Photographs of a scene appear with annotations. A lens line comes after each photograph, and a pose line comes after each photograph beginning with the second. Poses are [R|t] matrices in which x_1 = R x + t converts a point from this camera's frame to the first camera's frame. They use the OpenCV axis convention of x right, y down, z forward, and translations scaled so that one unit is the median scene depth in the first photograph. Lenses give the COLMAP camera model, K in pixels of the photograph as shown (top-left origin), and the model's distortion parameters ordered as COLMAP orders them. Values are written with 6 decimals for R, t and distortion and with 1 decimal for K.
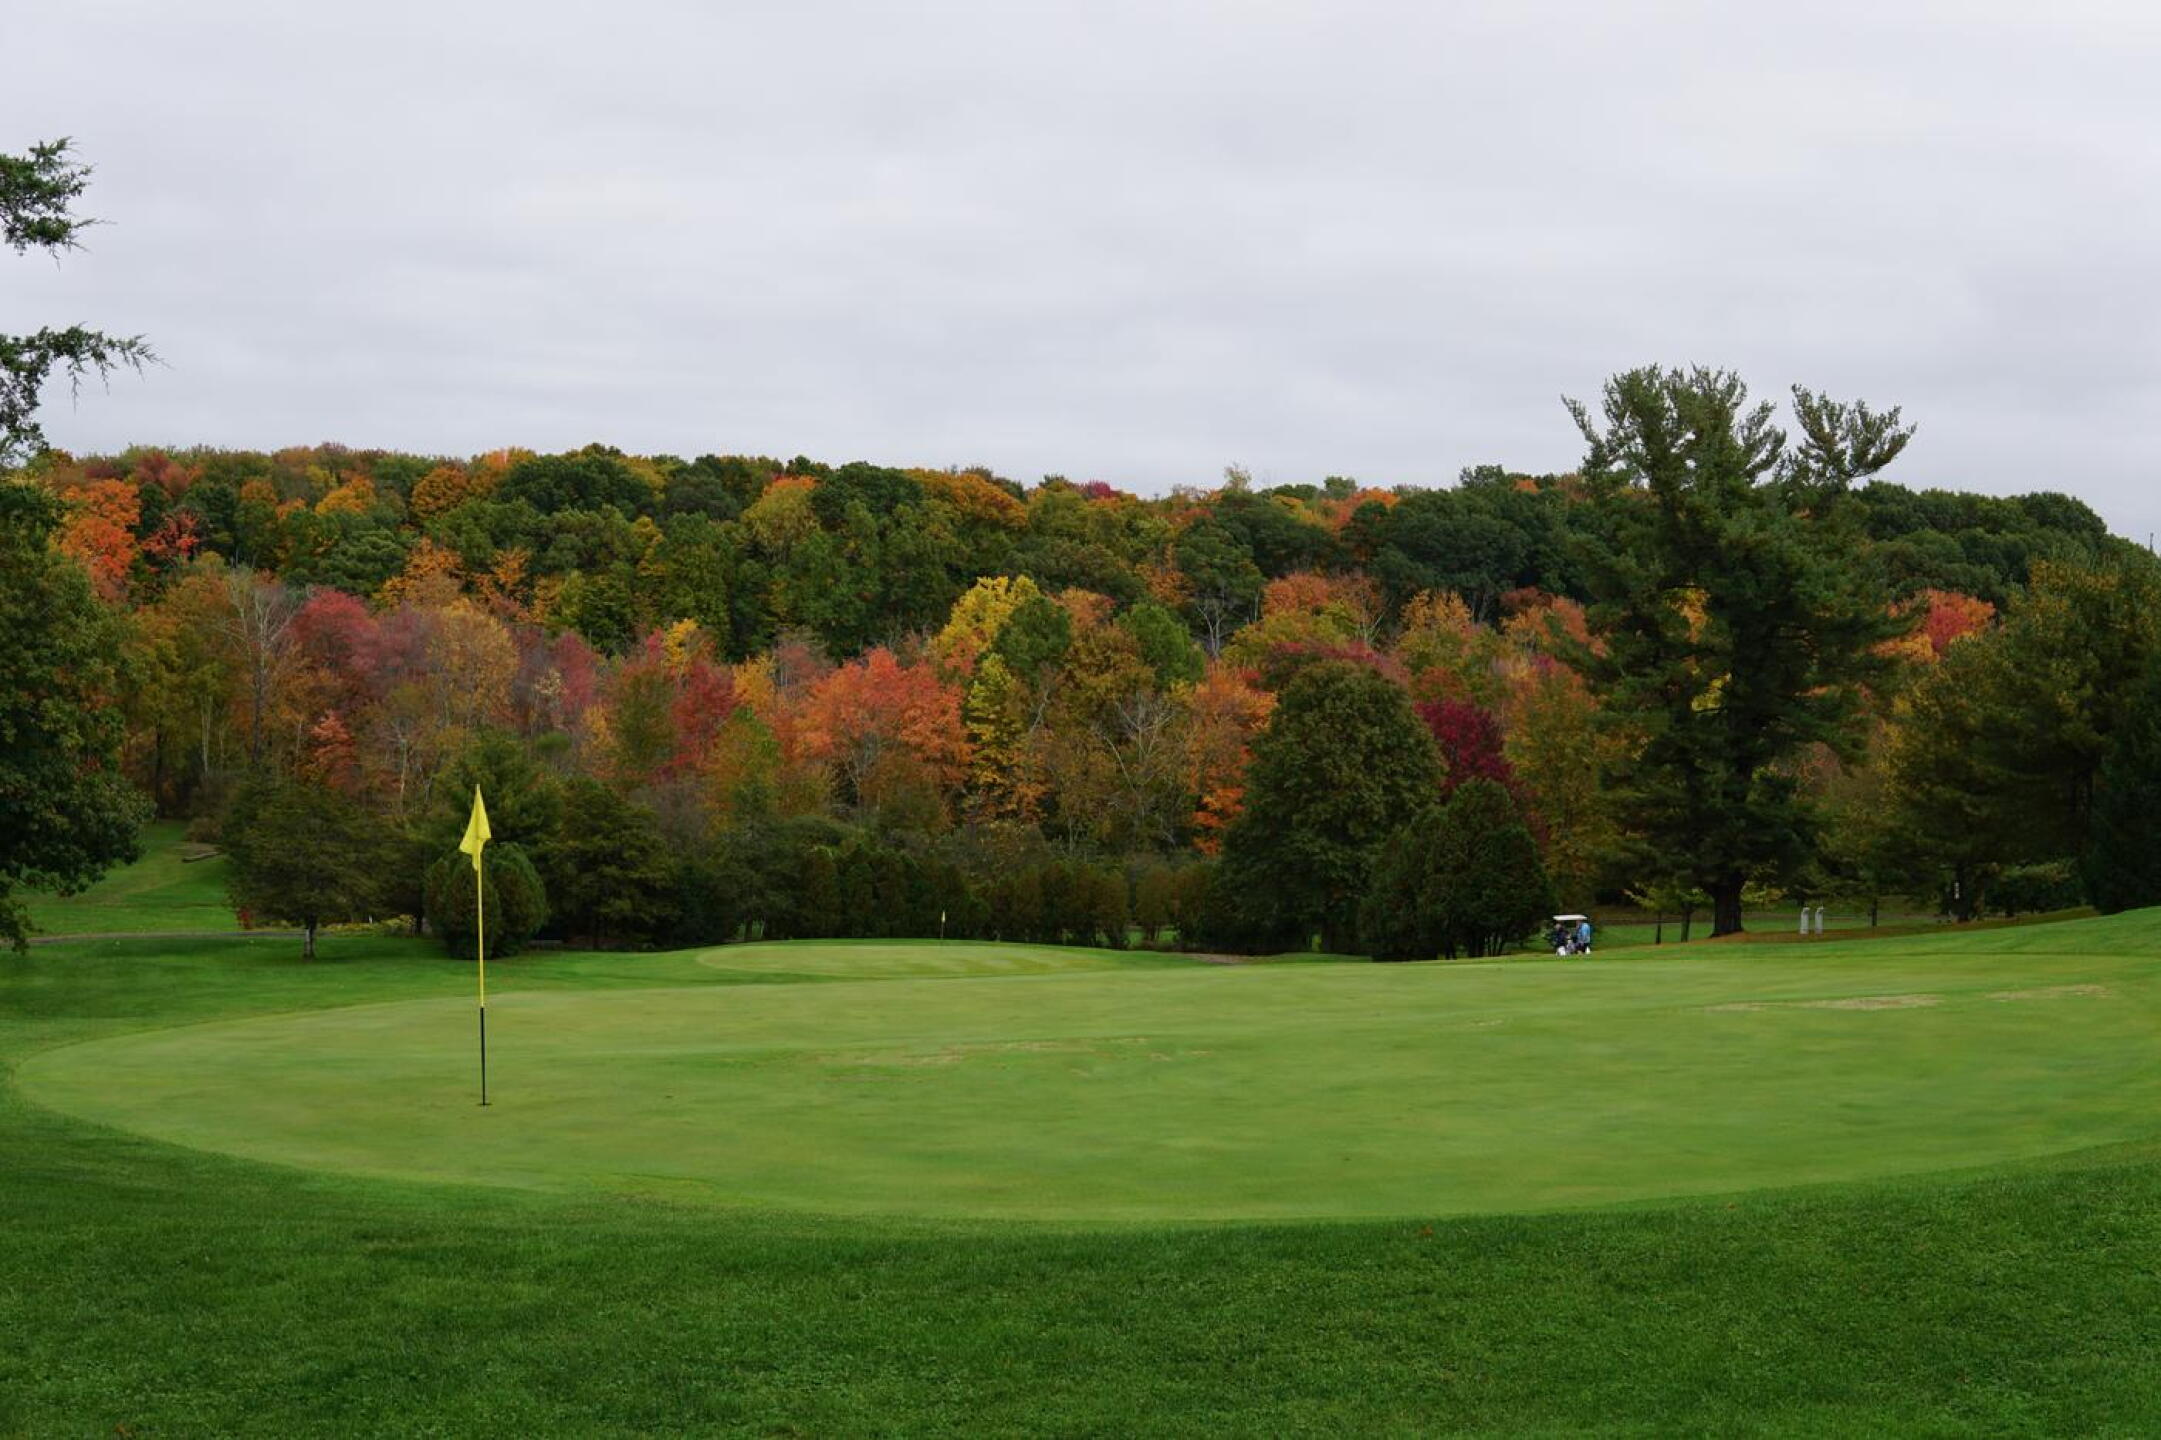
lens RADIAL K [[2801.1, 0, 1063.0], [0, 2801.1, 724.5], [0, 0, 1]] dist [-0.196855, 0.000000]
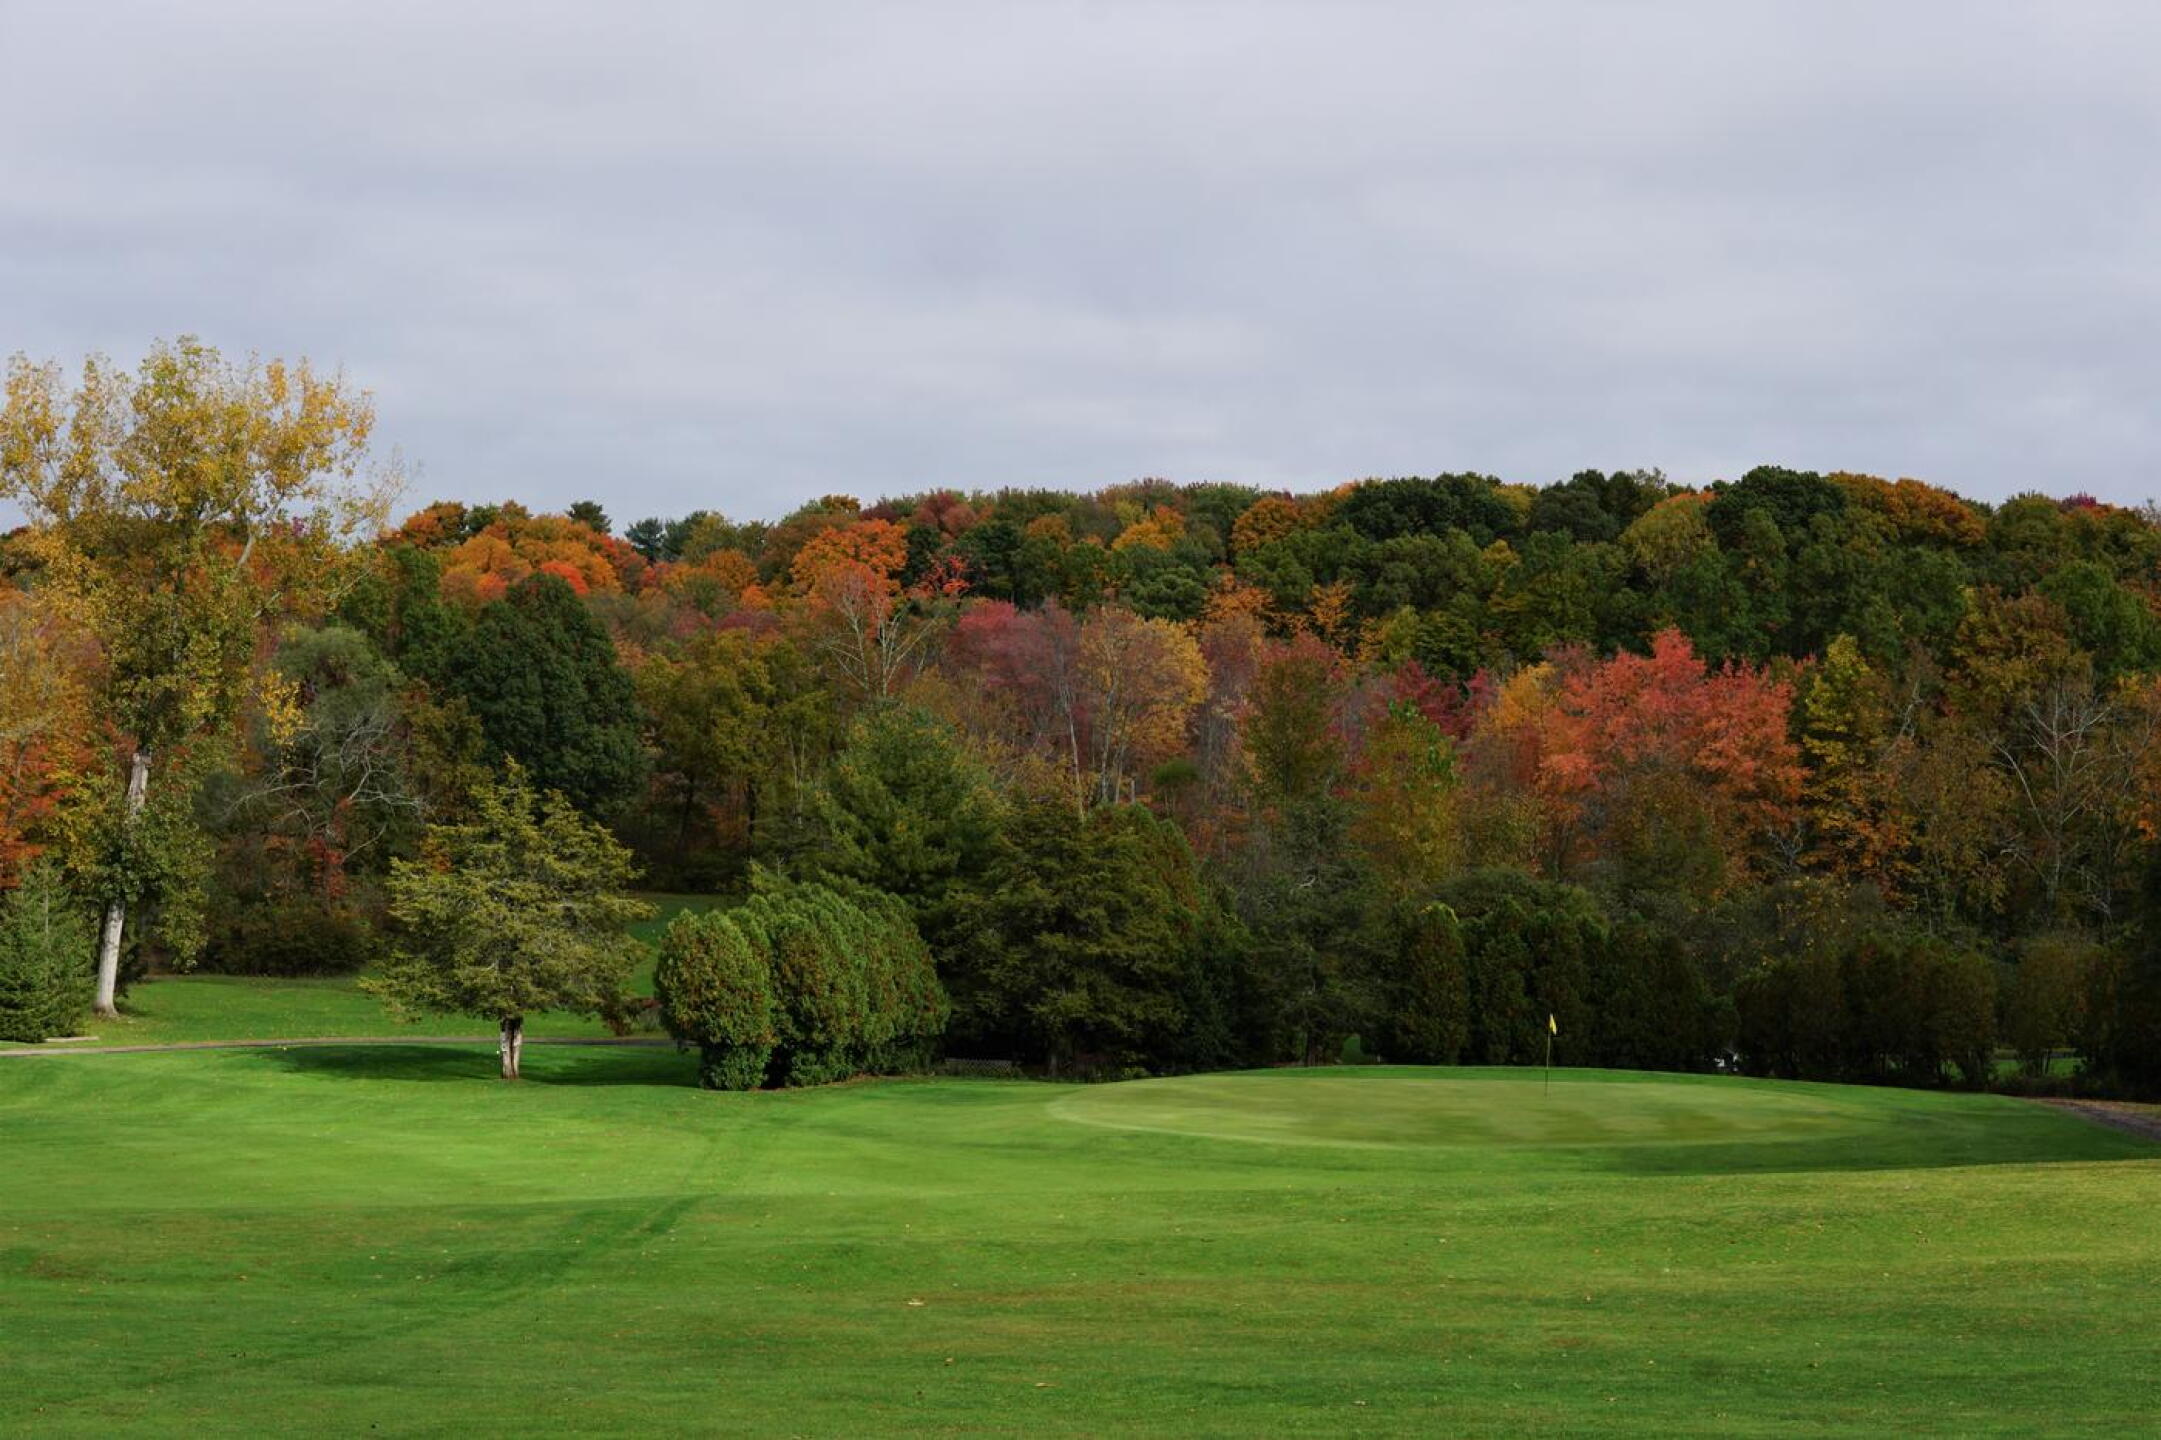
lens RADIAL K [[2801.1, 0, 1061.3], [0, 2801.1, 713.7], [0, 0, 1]] dist [-0.196855, 0.000000]
pose [[0.932410, -0.022120, -0.360726, 0.034335], [0.004948, 0.998813, -0.048458, 0.021840], [0.361369, 0.043398, 0.931412, 0.298234]]
